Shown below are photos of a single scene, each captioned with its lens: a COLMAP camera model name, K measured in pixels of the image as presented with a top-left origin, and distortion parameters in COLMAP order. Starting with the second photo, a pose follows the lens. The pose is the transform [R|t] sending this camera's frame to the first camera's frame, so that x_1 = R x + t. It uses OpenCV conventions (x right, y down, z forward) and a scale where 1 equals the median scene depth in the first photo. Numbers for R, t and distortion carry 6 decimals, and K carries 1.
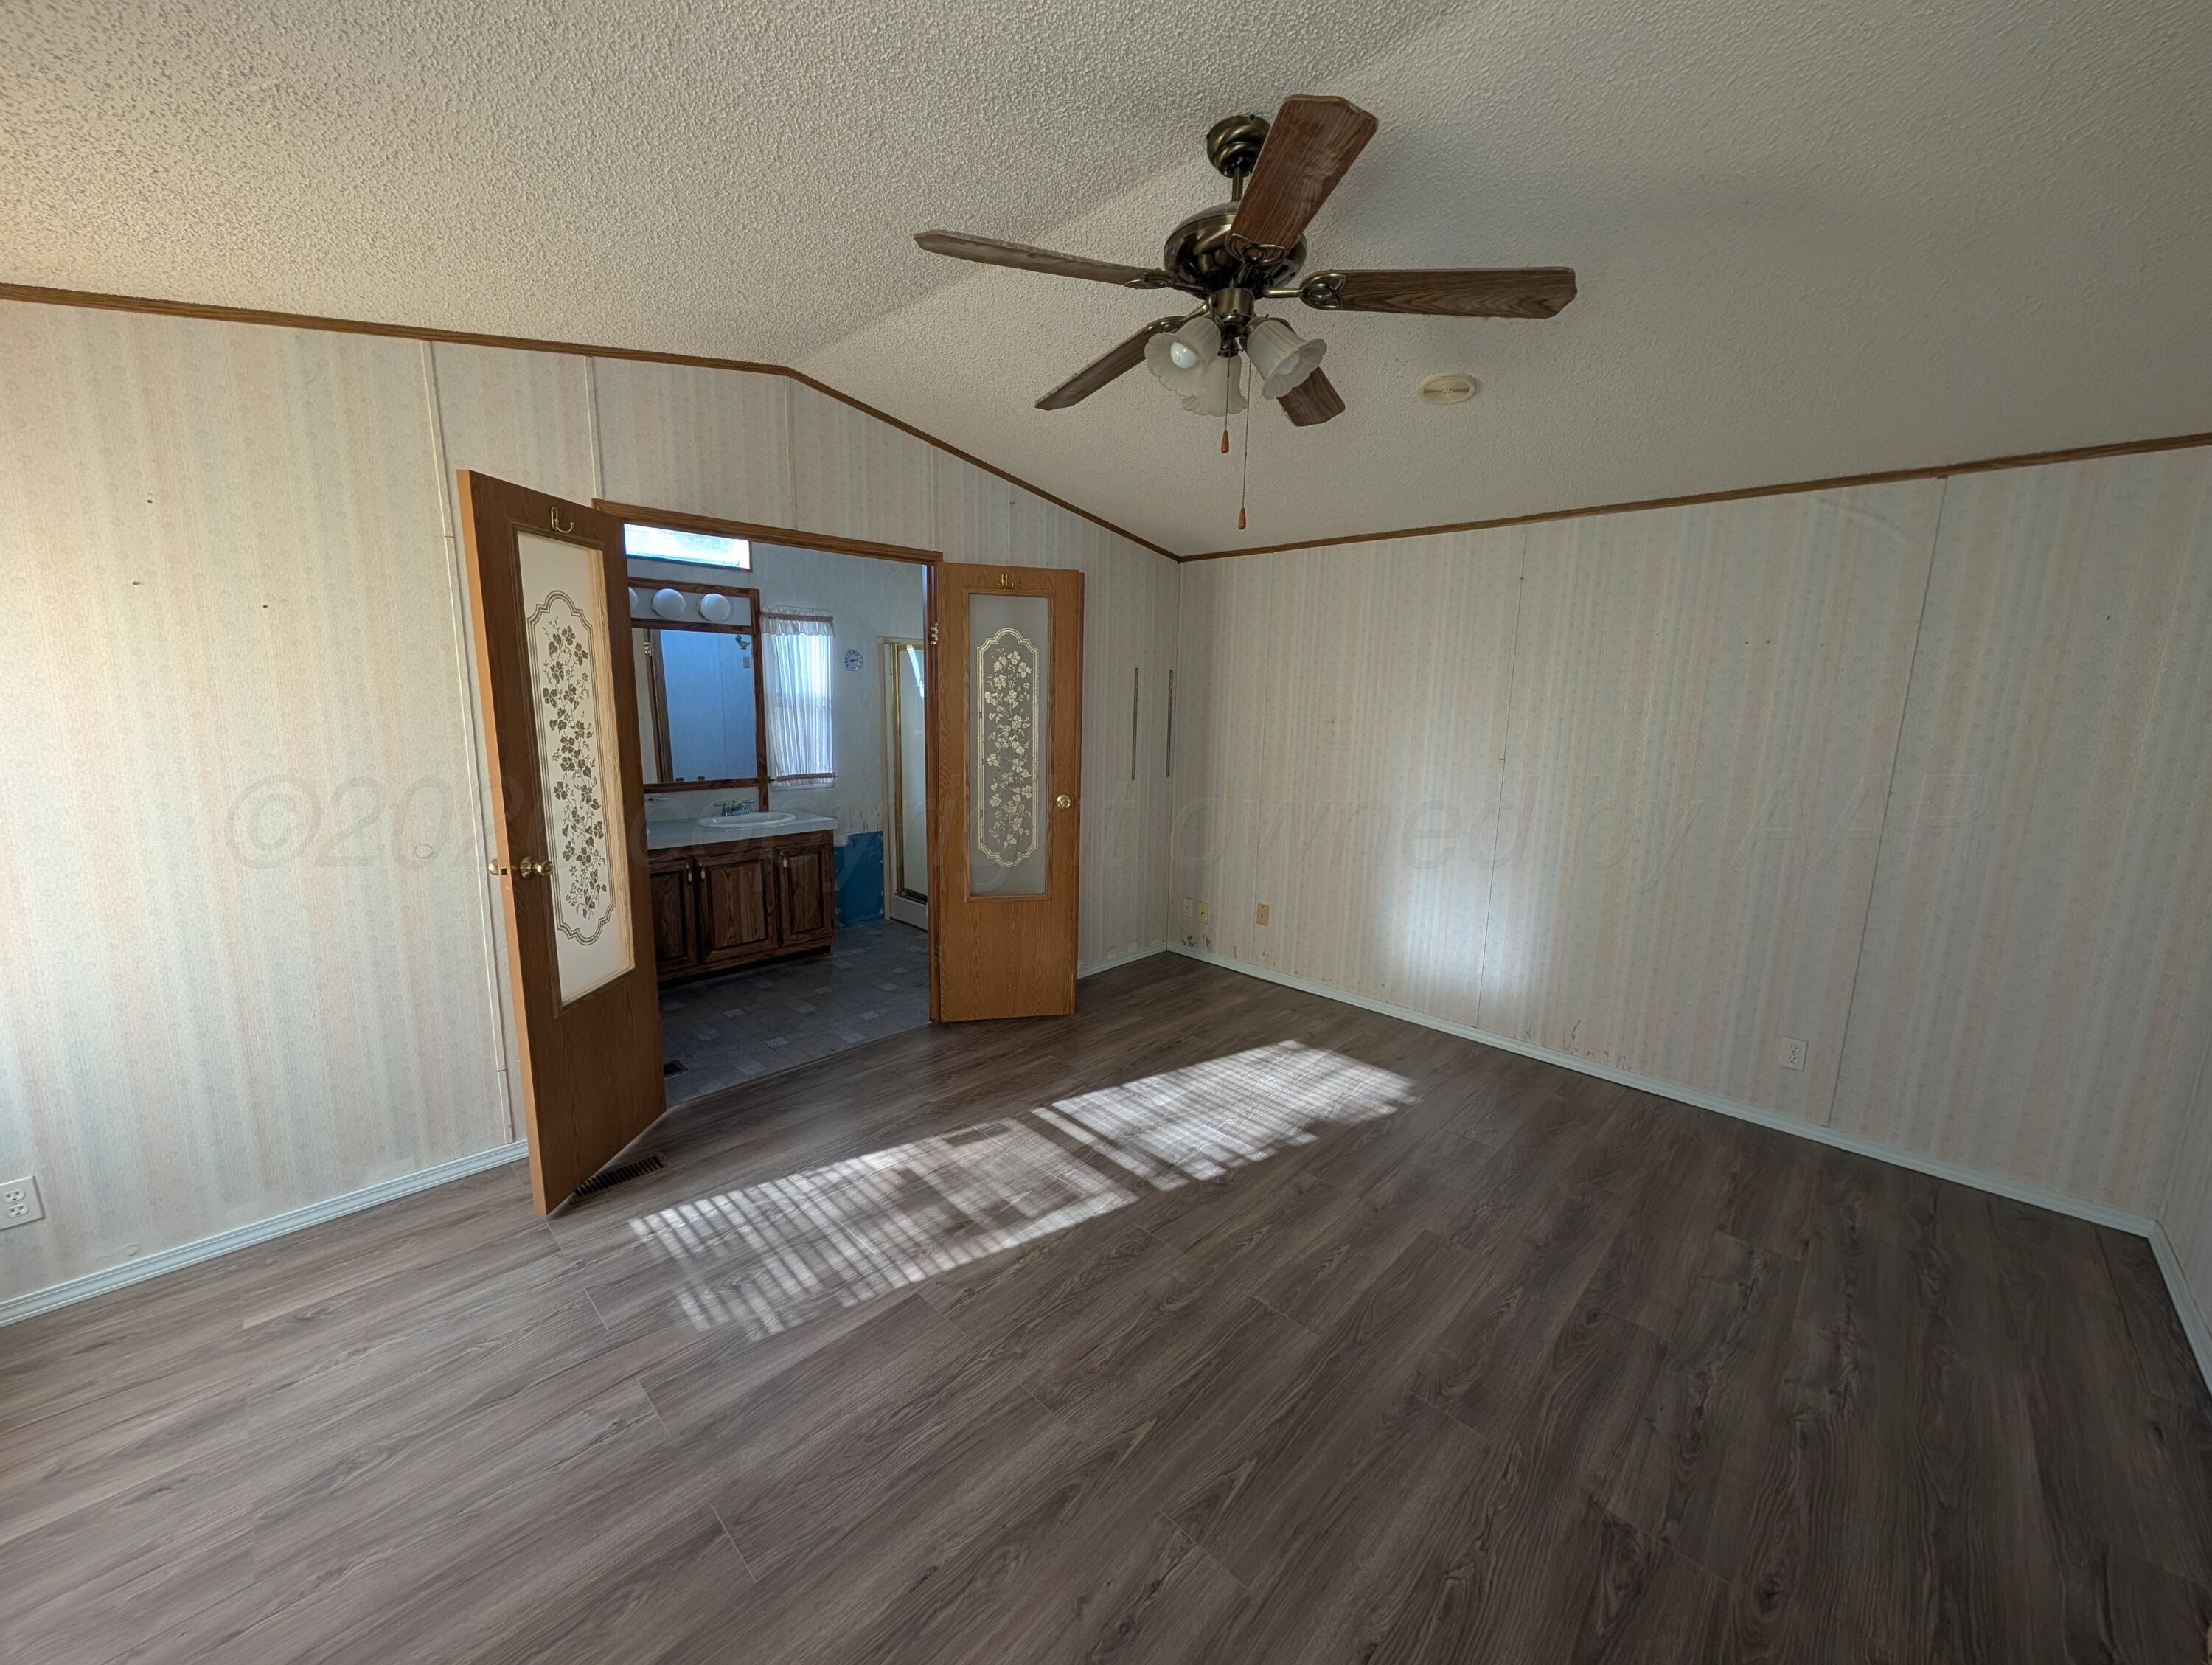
lens RADIAL K [[834.0, 0, 1110.1], [0, 834.0, 824.9], [0, 0, 1]] dist [-0.001036, 0.000894]
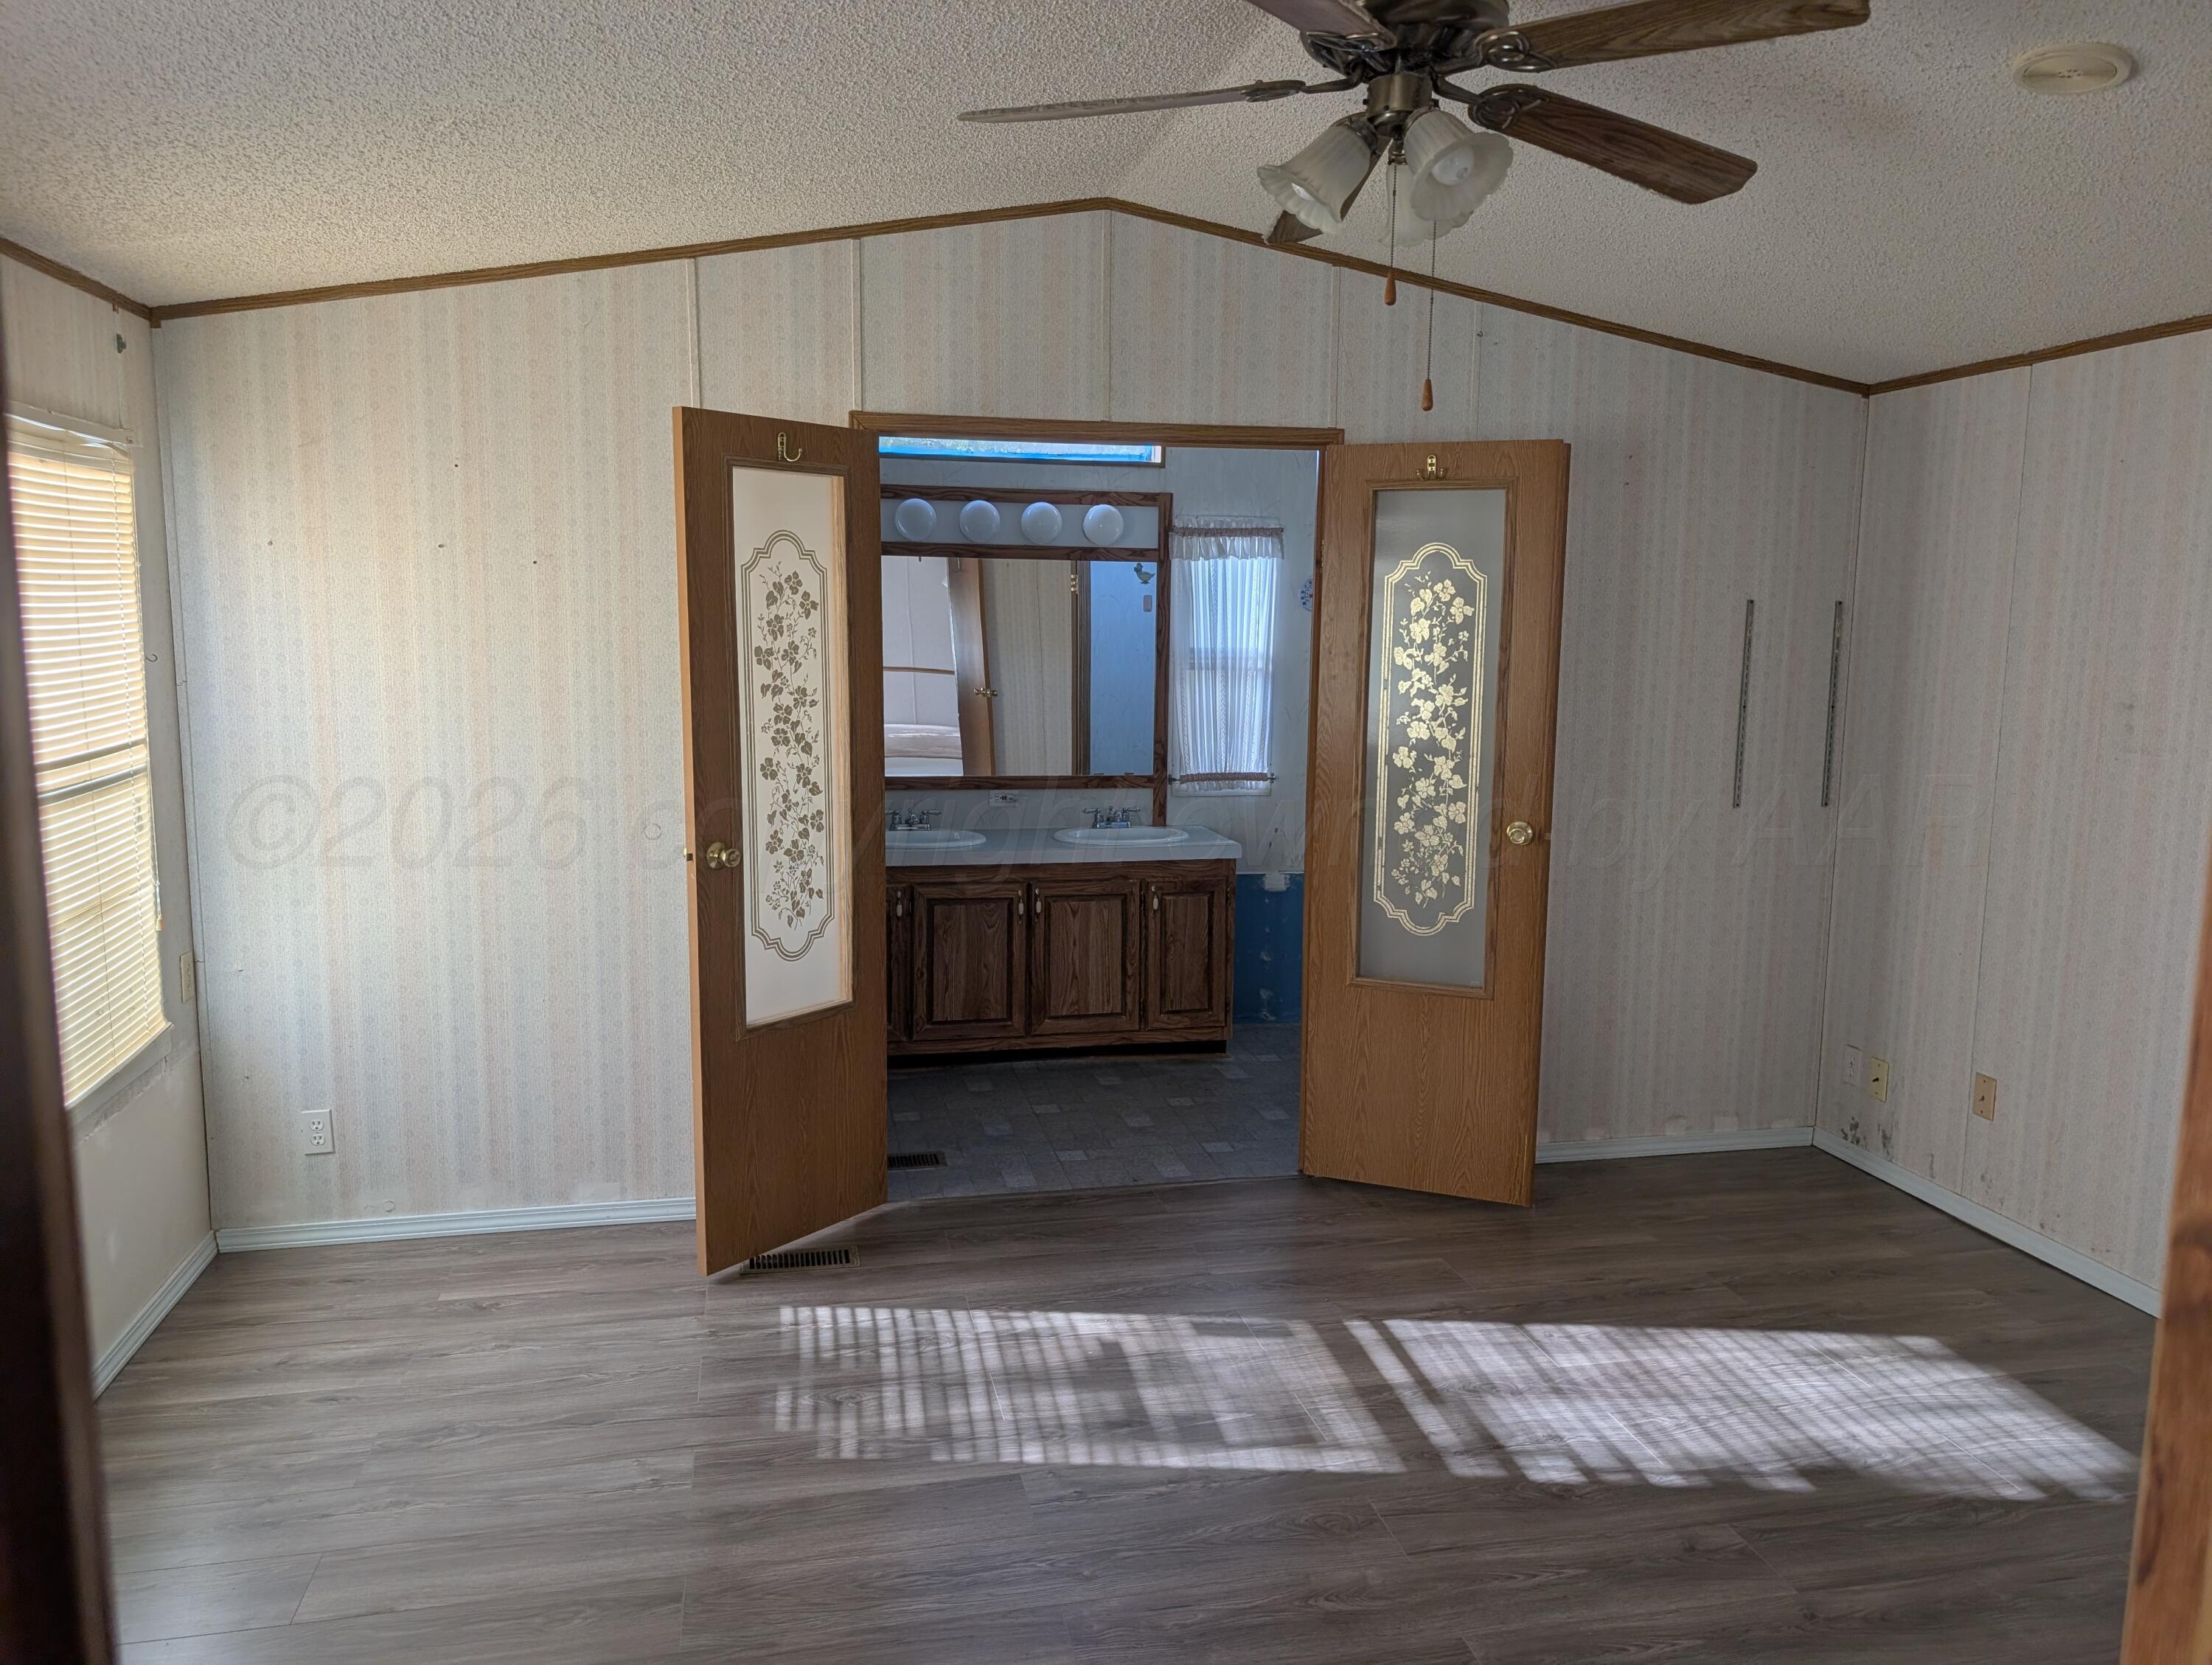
lens RADIAL K [[1568.2, 0, 1107.4], [0, 1568.2, 821.0], [0, 0, 1]] dist [0.022140, -0.013900]
pose [[0.835515, 0.059095, -0.546280, 0.422418], [-0.082173, 0.996458, -0.017887, 0.009687], [0.543288, 0.059834, 0.837412, -0.108752]]
